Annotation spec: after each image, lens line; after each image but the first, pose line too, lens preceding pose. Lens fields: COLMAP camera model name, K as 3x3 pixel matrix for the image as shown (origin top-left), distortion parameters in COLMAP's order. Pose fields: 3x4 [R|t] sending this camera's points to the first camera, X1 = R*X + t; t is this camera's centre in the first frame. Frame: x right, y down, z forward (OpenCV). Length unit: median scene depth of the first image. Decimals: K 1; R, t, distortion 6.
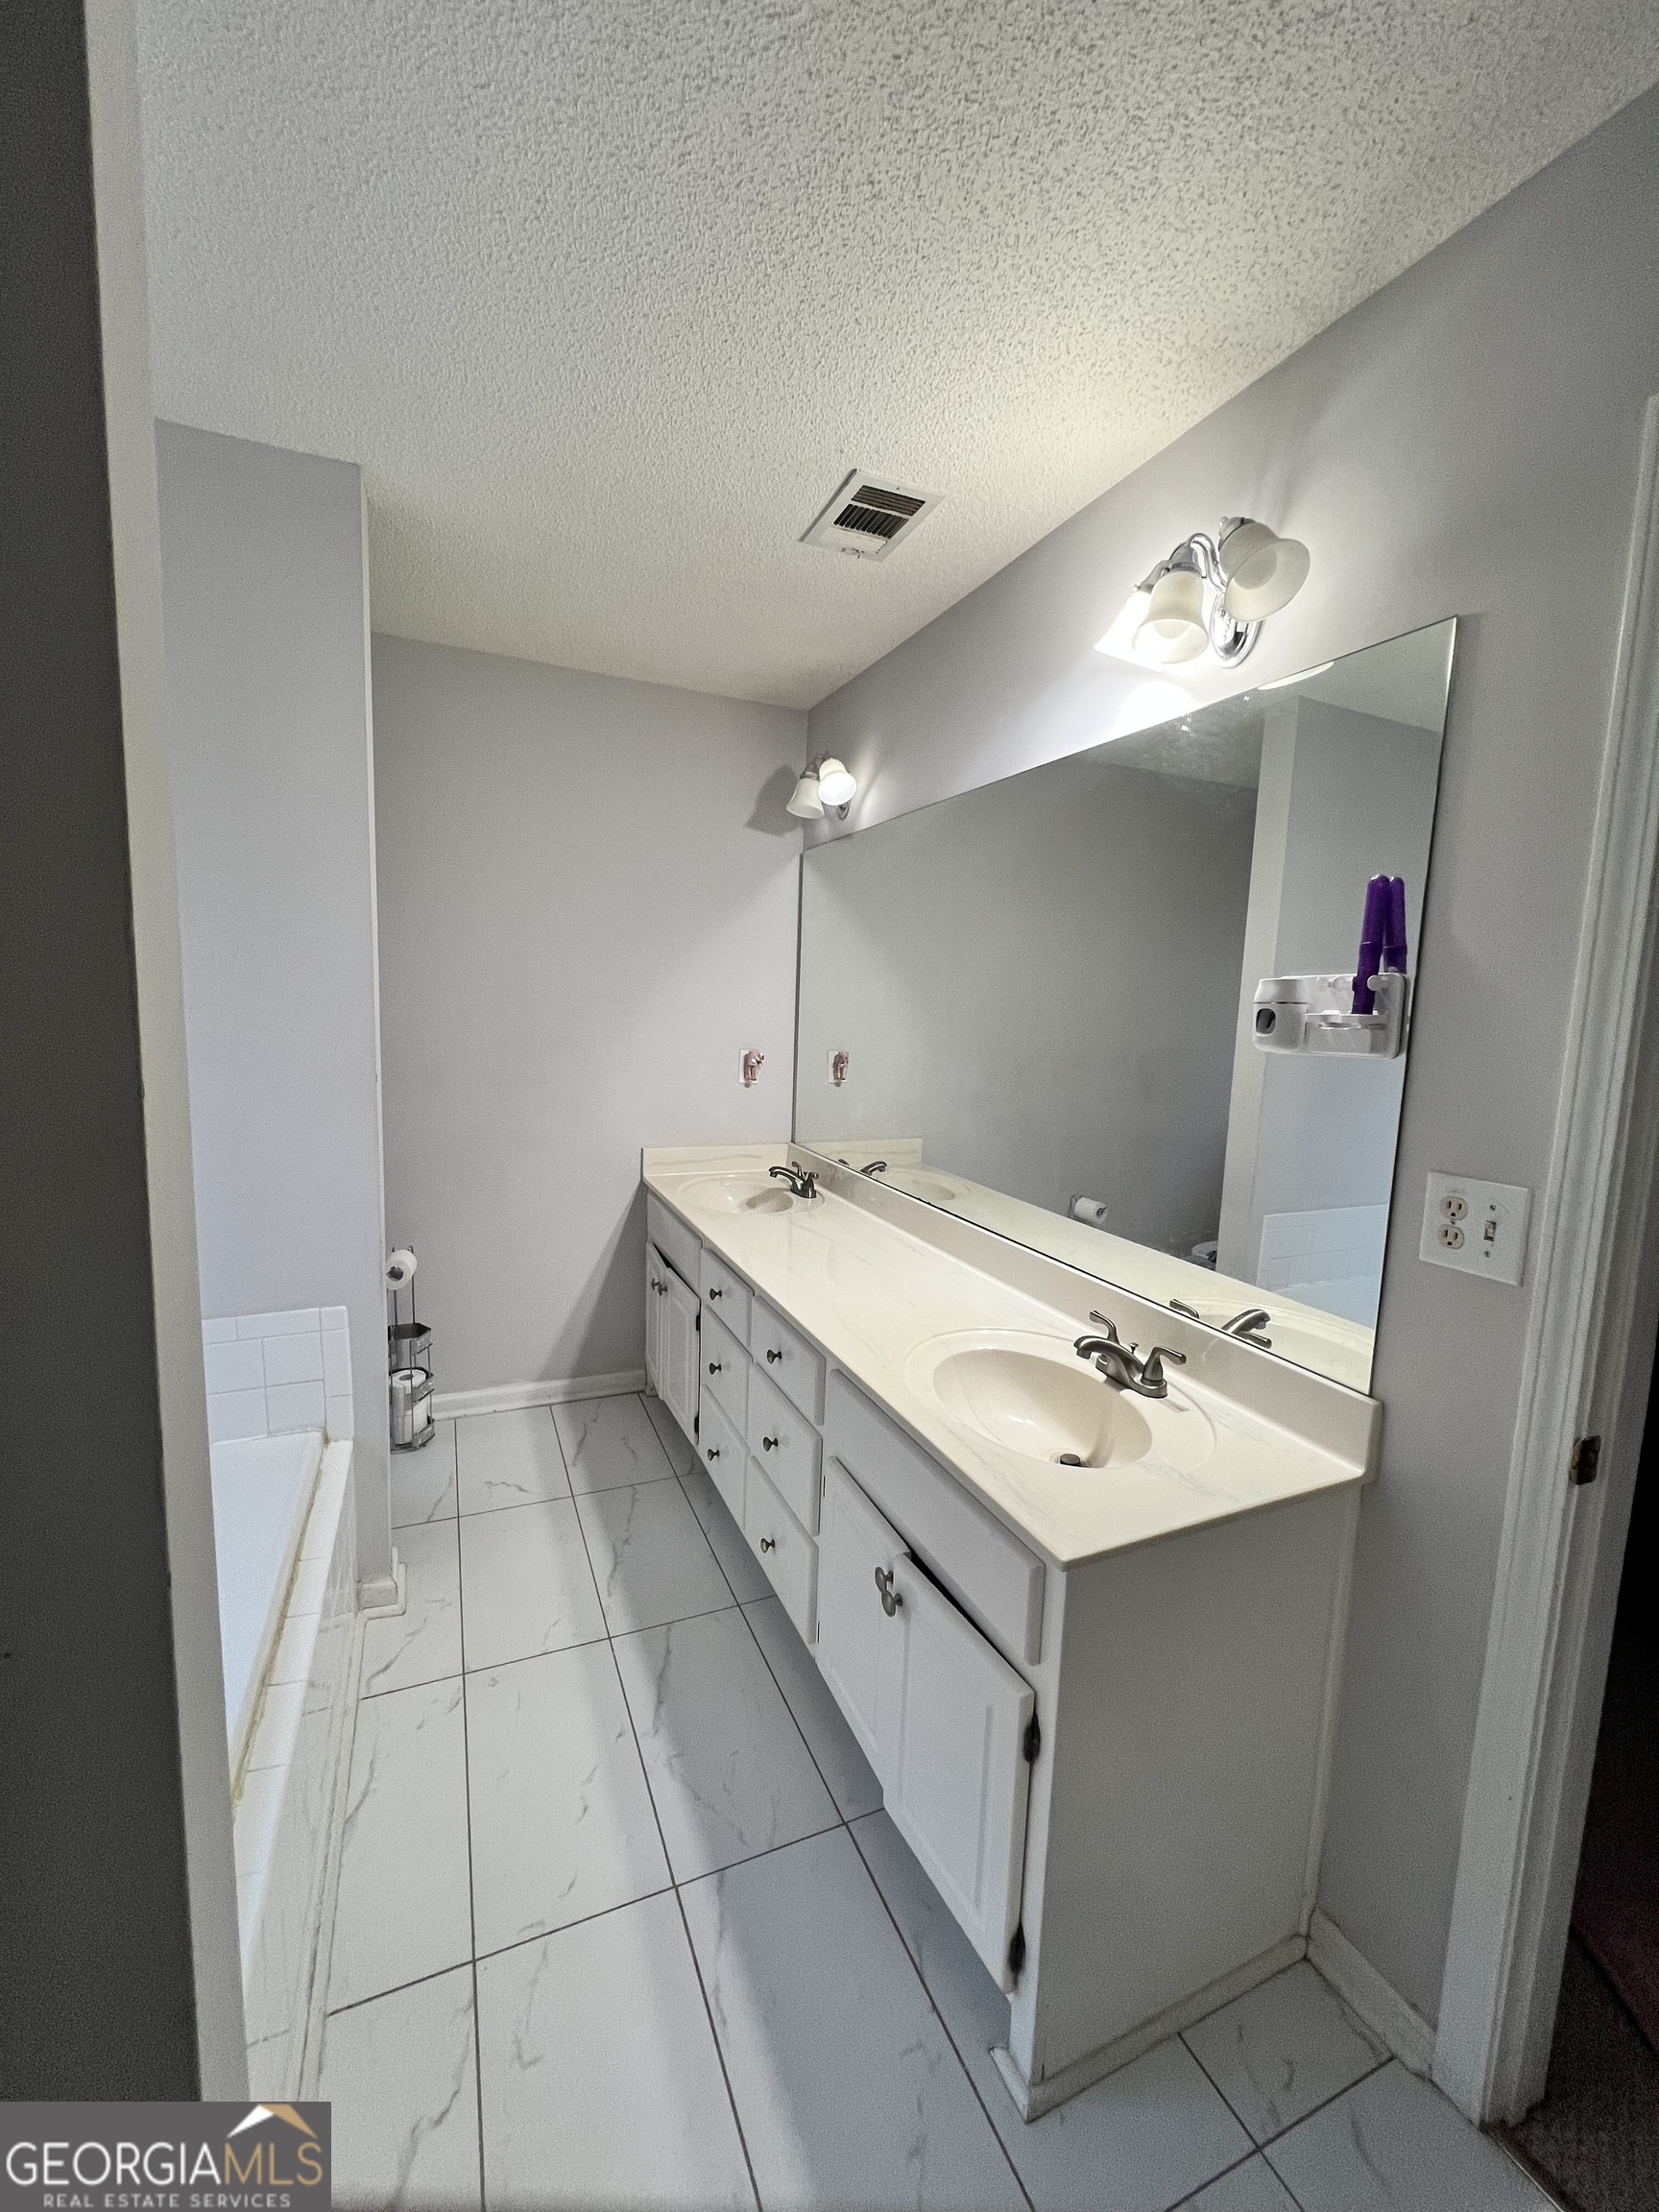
lens RADIAL K [[885.4, 0, 830.1], [0, 885.4, 1105.1], [0, 0, 1]] dist [-0.000186, -0.000032]
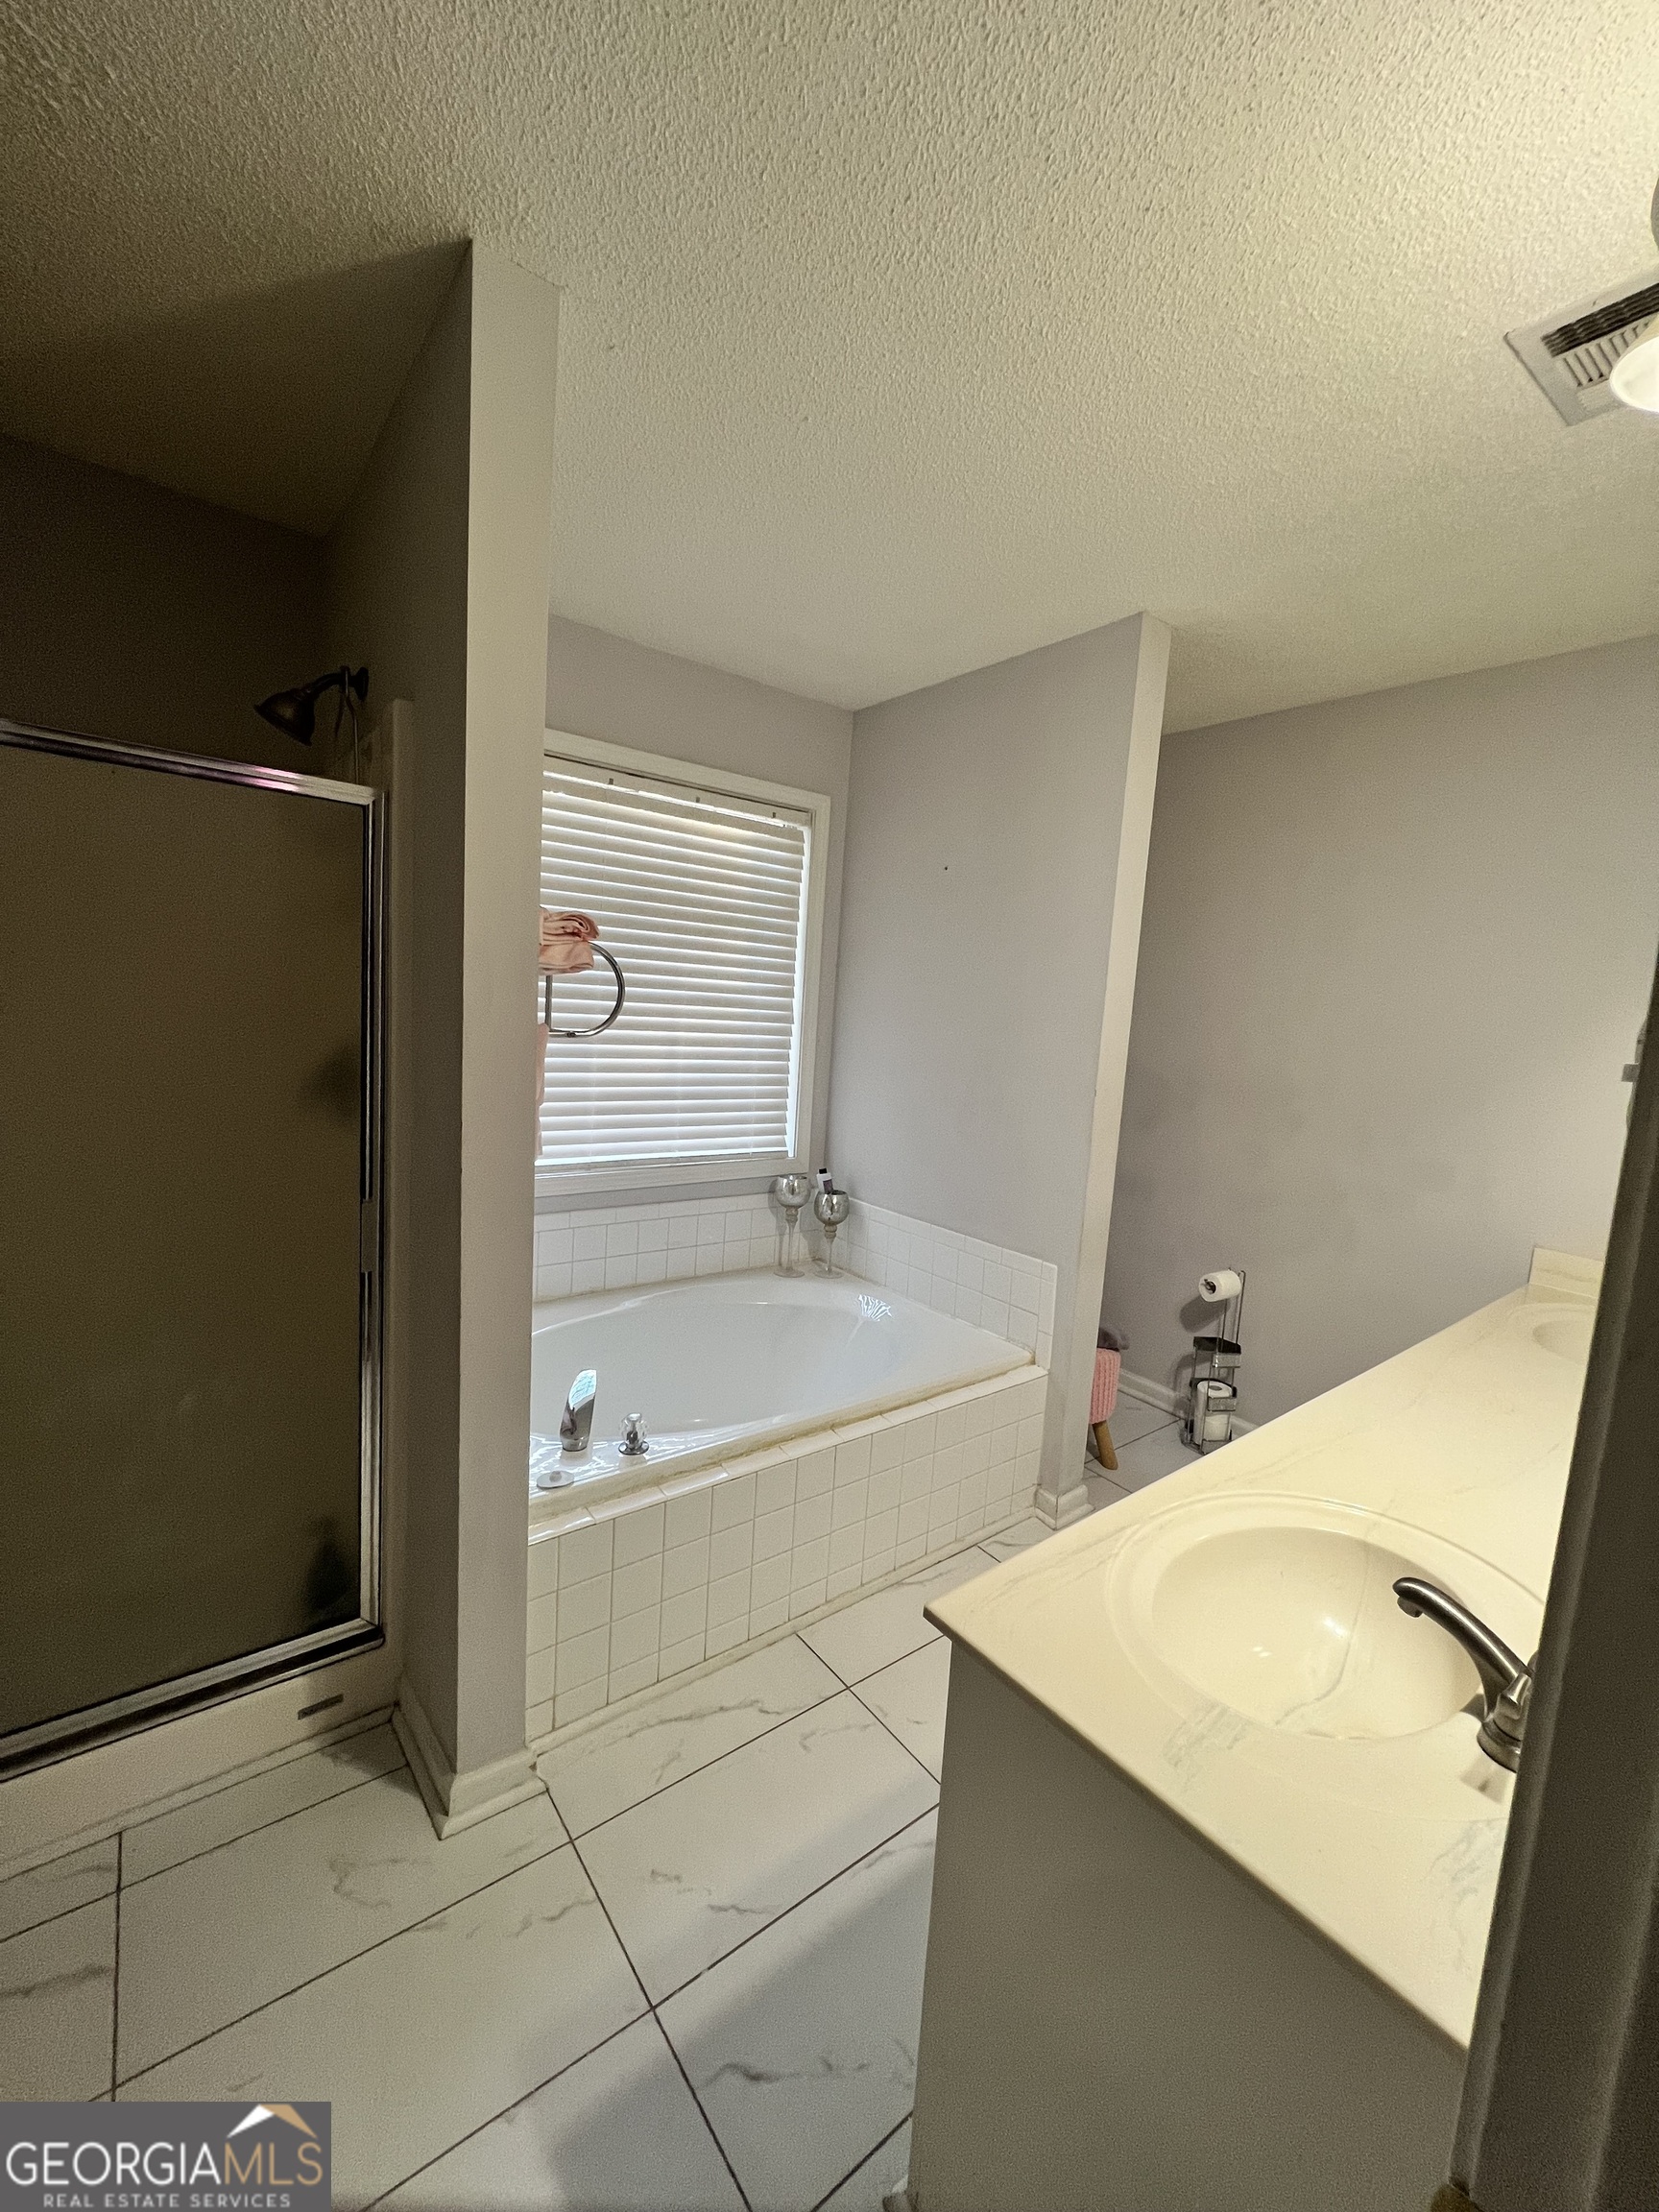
lens RADIAL K [[885.4, 0, 830.2], [0, 885.4, 1105.5], [0, 0, 1]] dist [-0.000186, -0.000032]
pose [[0.243436, 0.101921, -0.964547, 0.608677], [-0.167923, 0.983875, 0.061582, -0.028302], [0.955270, 0.146979, 0.256625, 0.326186]]
